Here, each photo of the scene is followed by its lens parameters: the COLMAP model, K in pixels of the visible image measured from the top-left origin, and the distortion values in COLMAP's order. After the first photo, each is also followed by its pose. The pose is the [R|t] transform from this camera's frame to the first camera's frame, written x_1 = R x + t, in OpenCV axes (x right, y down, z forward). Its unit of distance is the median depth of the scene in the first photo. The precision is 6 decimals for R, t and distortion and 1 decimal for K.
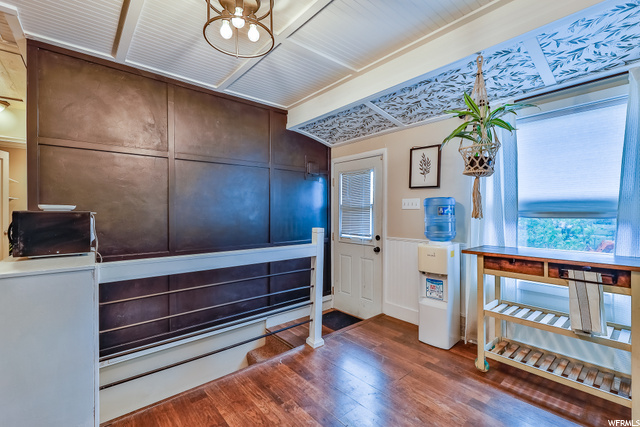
lens RADIAL K [[283.4, 0, 334.9], [0, 283.4, 212.4], [0, 0, 1]] dist [-0.000641, -0.000535]
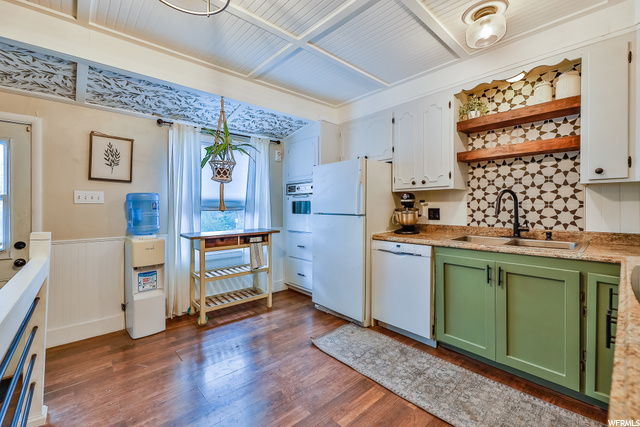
lens RADIAL K [[283.4, 0, 310.1], [0, 283.4, 208.2], [0, 0, 1]] dist [-0.000641, -0.000535]
pose [[-0.000582, -0.005743, 0.999983, -0.673591], [0.001971, 0.999982, 0.005744, -0.001662], [-0.999998, 0.001974, -0.000571, 0.397604]]
